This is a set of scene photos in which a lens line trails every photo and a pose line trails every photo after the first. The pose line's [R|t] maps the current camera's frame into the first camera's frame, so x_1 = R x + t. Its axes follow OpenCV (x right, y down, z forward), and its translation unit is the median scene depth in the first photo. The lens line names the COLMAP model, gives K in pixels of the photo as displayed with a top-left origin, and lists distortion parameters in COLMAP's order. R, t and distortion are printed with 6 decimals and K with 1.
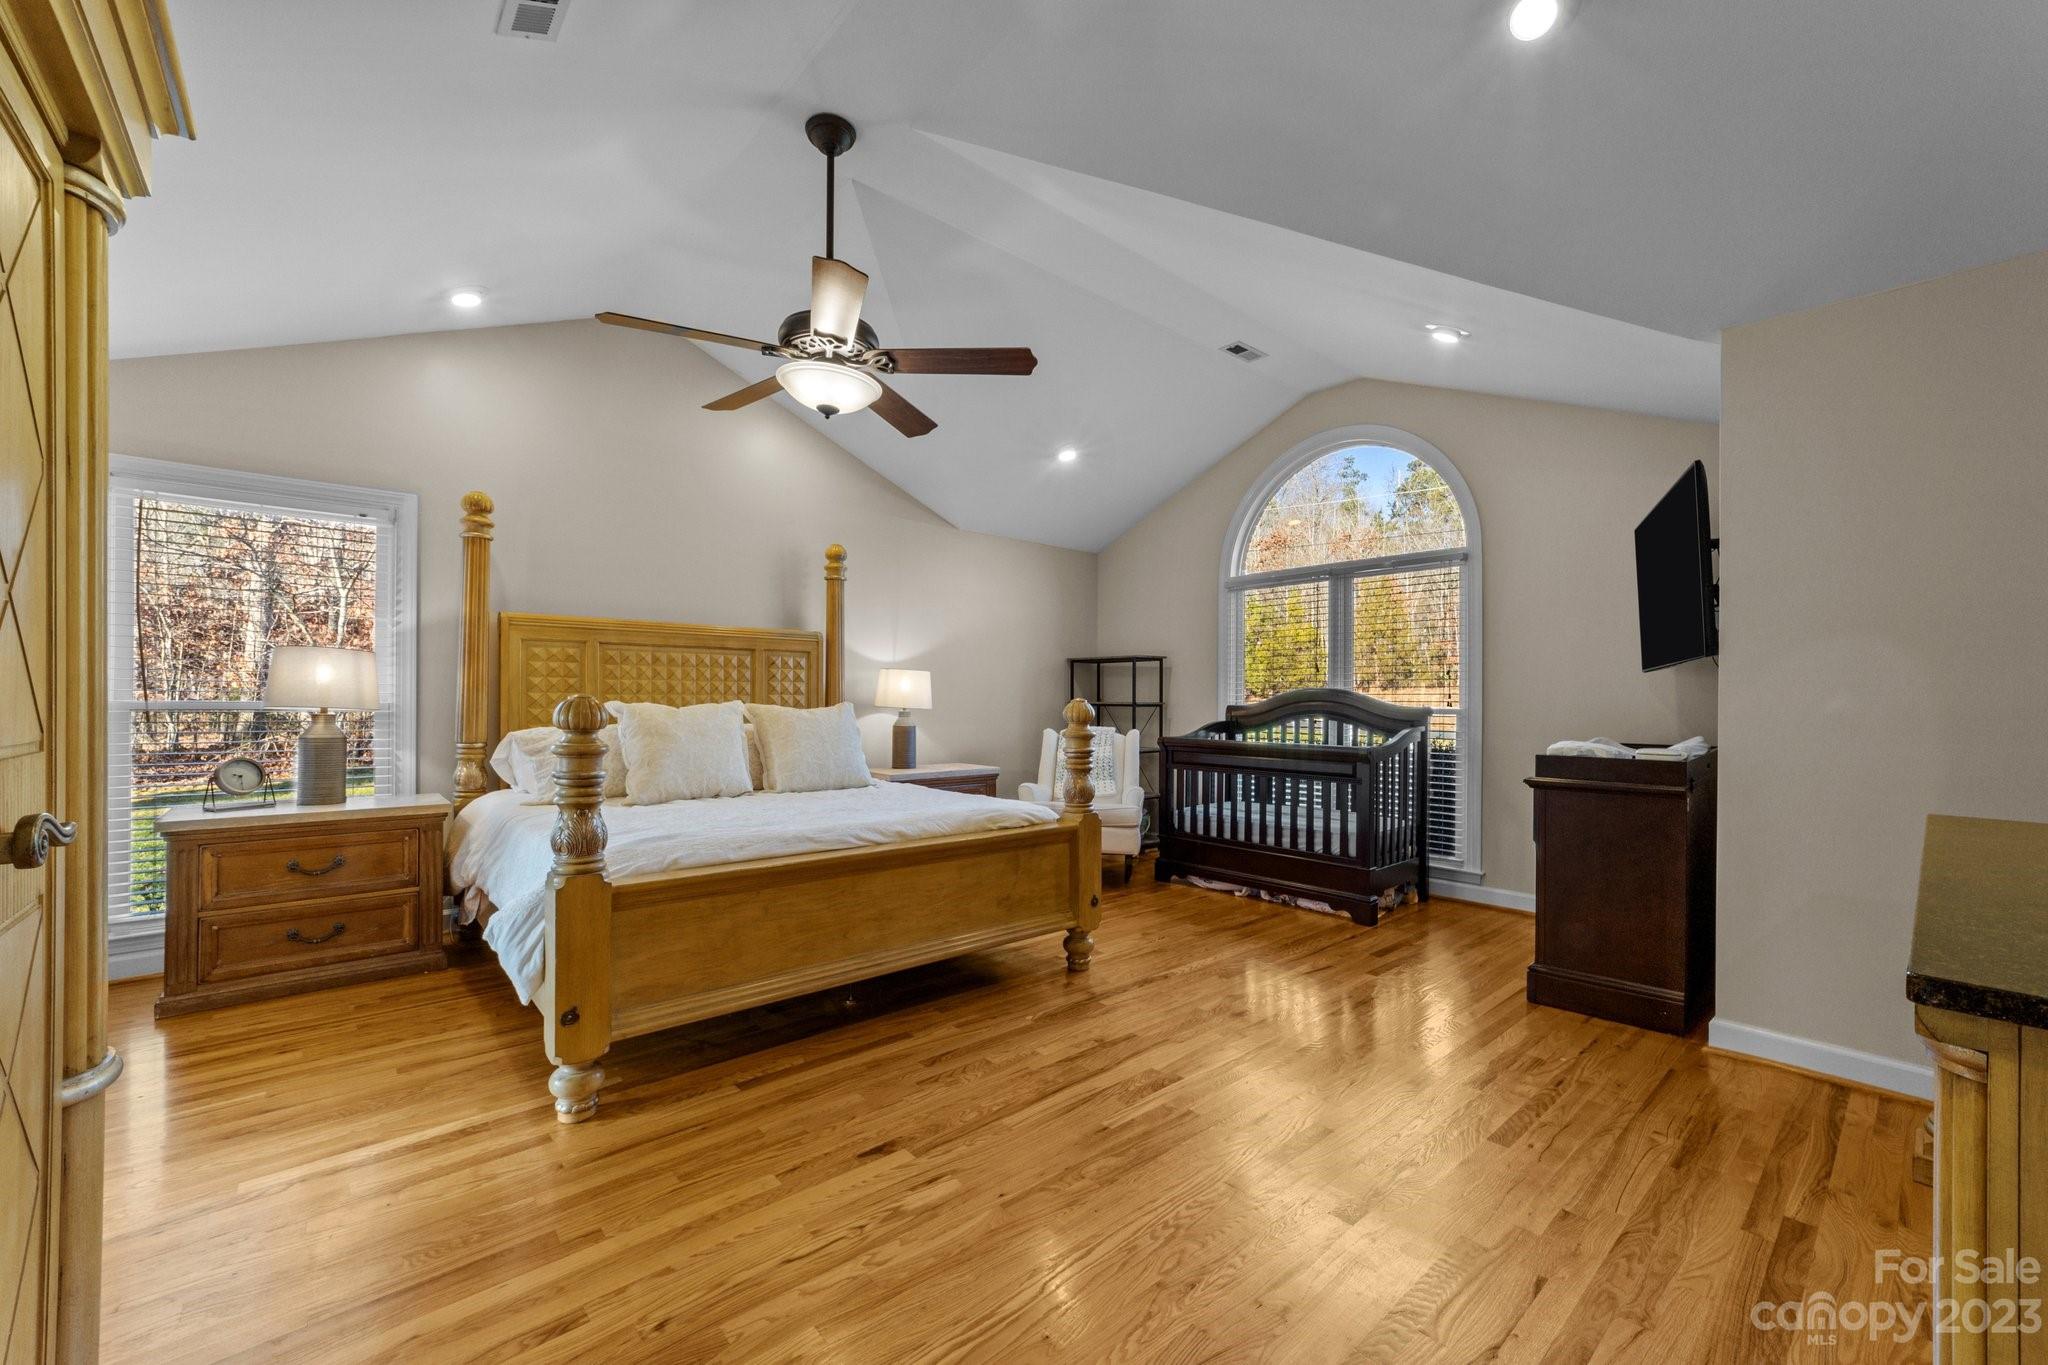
lens RADIAL K [[791.4, 0, 1043.7], [0, 791.4, 697.7], [0, 0, 1]] dist [-0.016260, 0.008102]
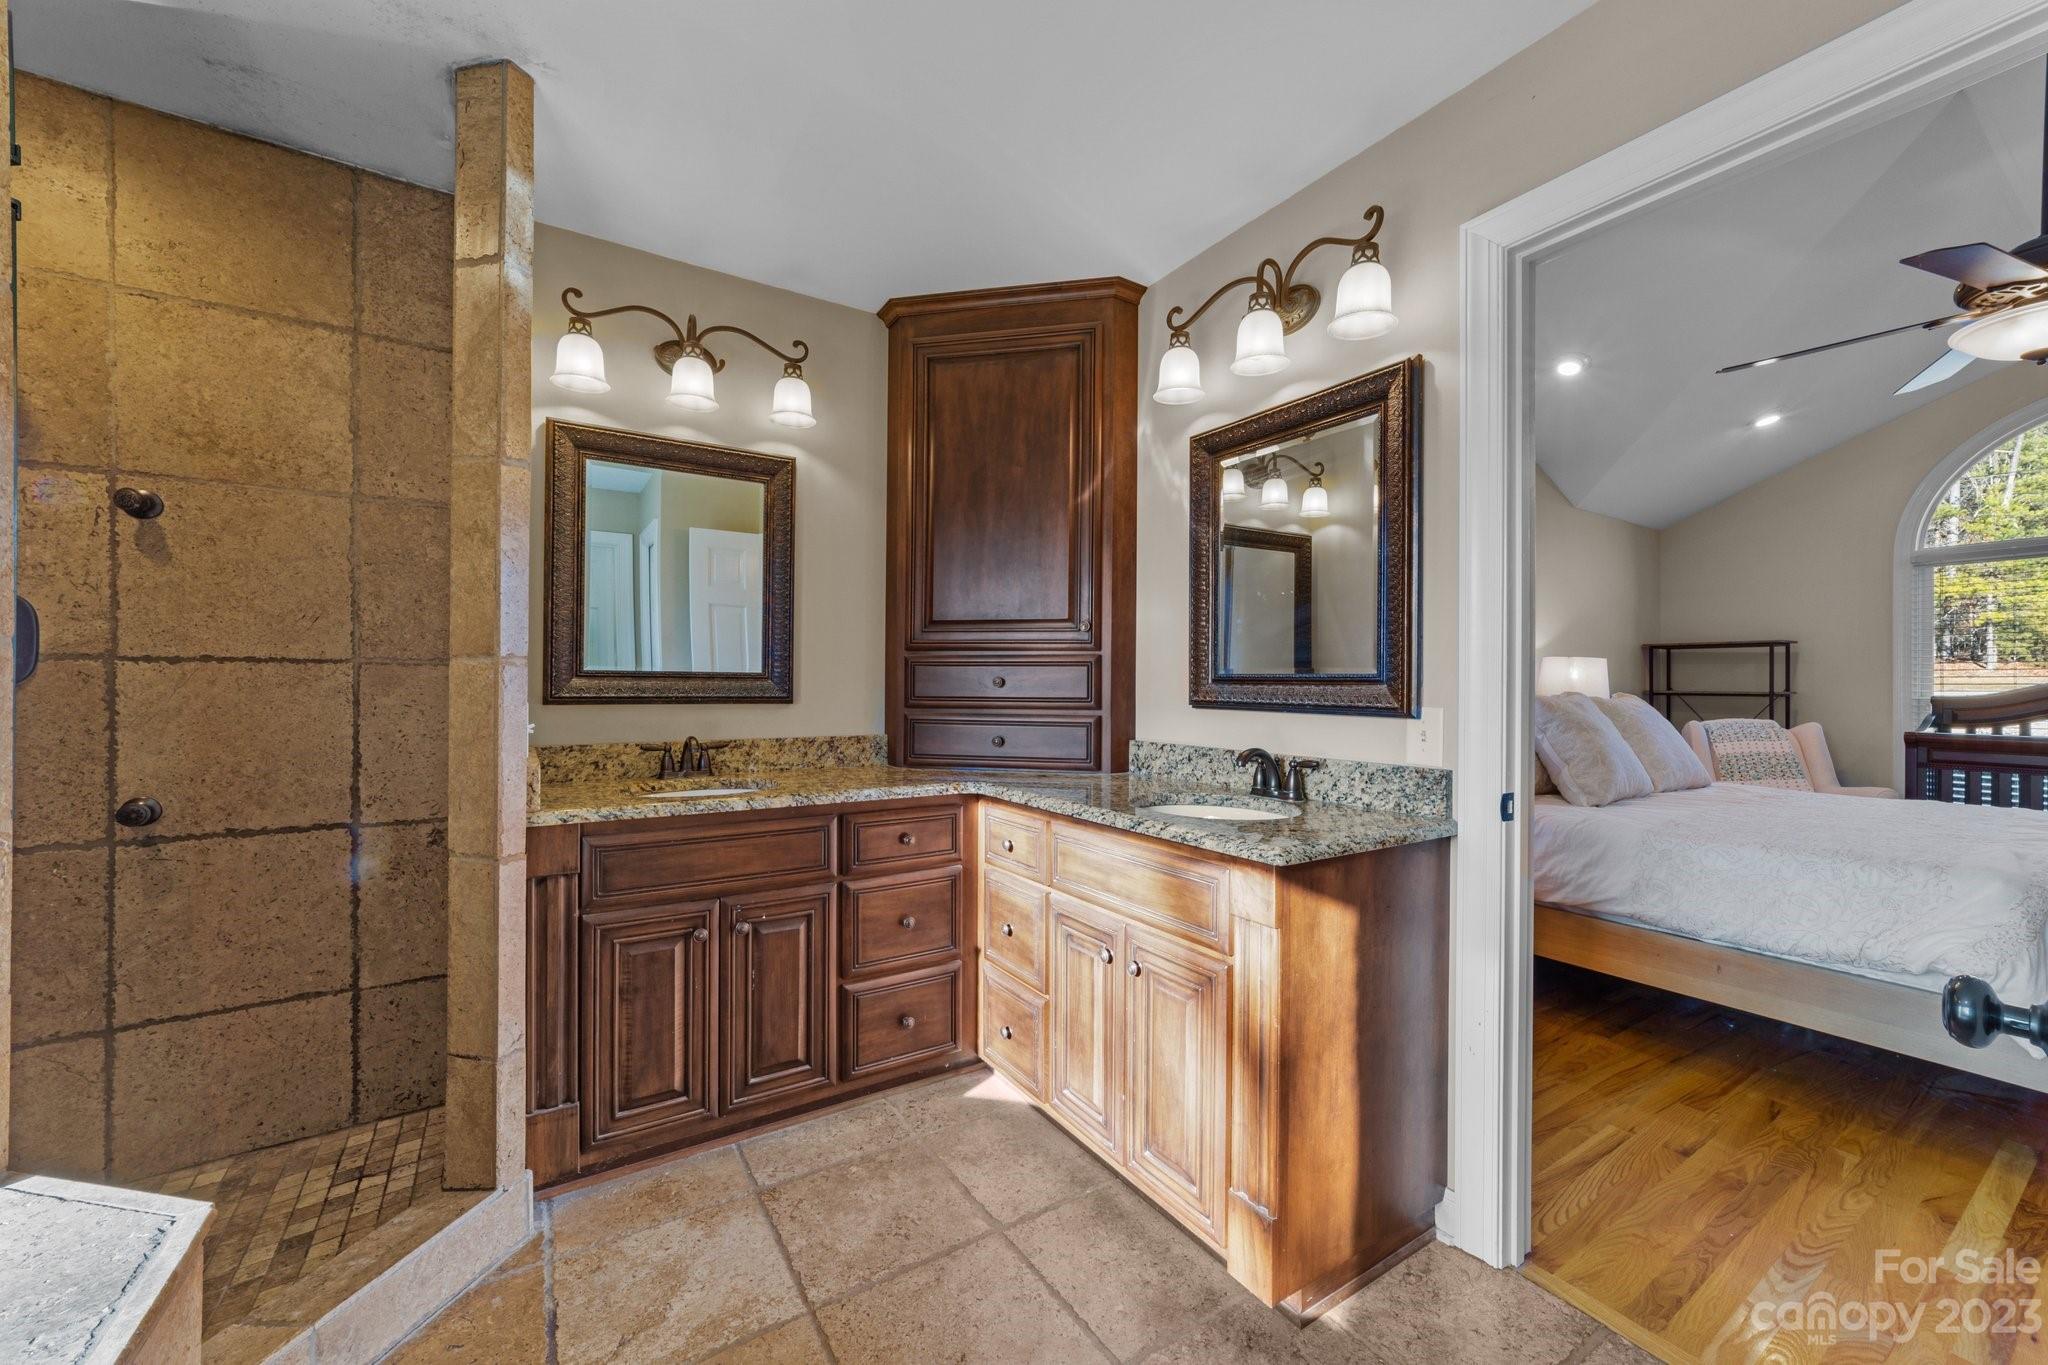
lens RADIAL K [[791.4, 0, 1024.8], [0, 791.4, 681.6], [0, 0, 1]] dist [-0.016260, 0.008102]
pose [[0.988300, -0.001713, -0.152514, -0.801835], [0.001278, 0.999995, -0.002946, -0.005871], [0.152518, 0.002717, 0.988297, -0.007066]]
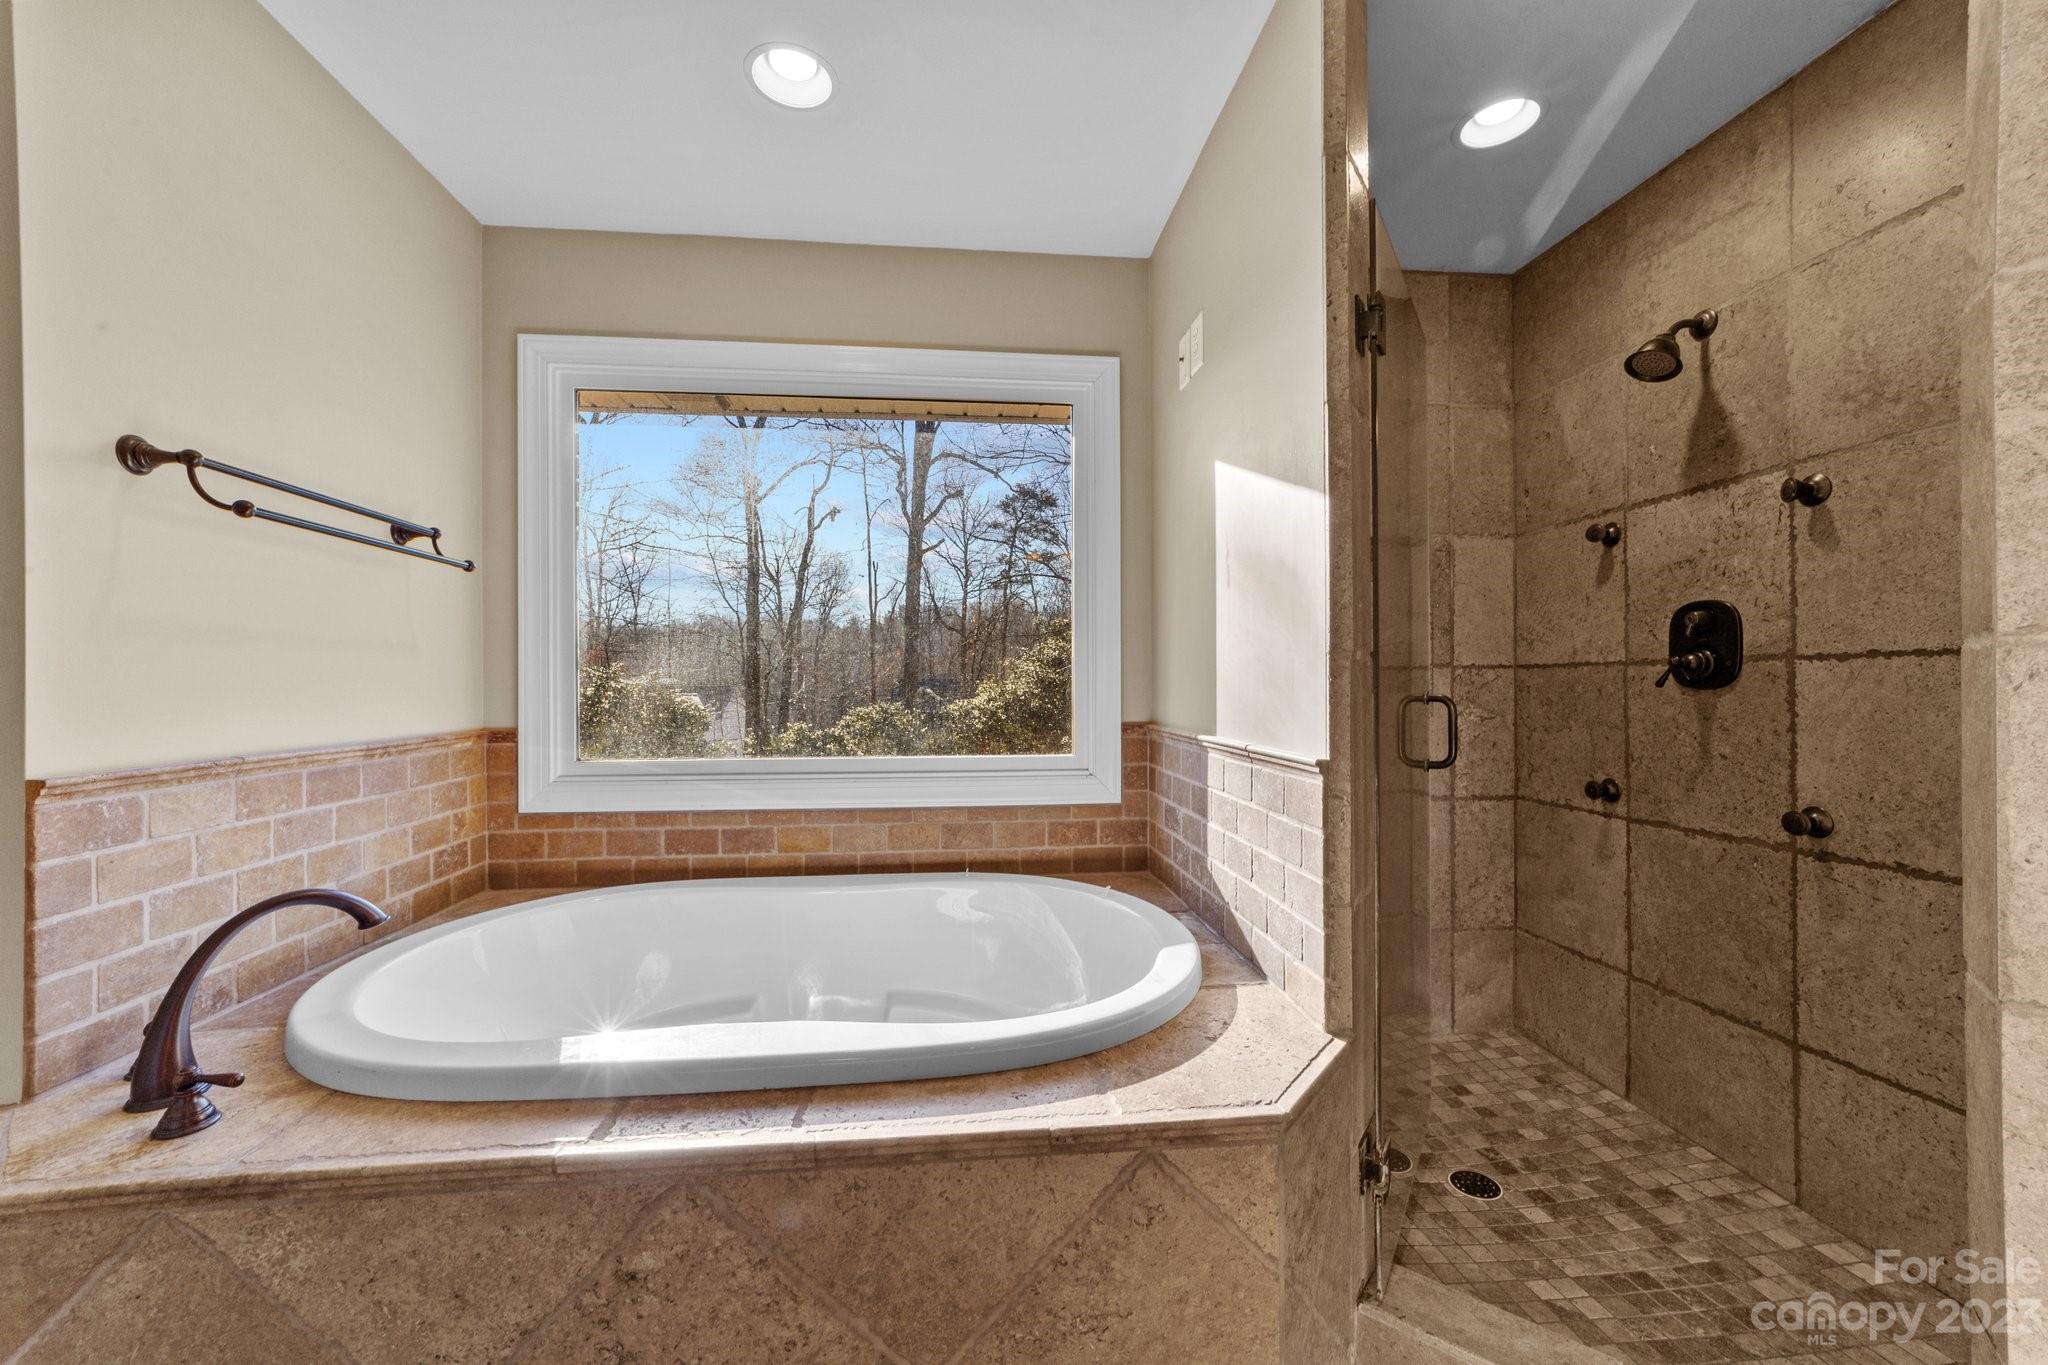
lens RADIAL K [[791.4, 0, 1030.3], [0, 791.4, 682.6], [0, 0, 1]] dist [-0.016260, 0.008102]
pose [[-0.571938, -0.004160, -0.820286, -0.792501], [0.003210, 0.999968, -0.007309, -0.005680], [0.820290, -0.006814, -0.571907, 0.222532]]
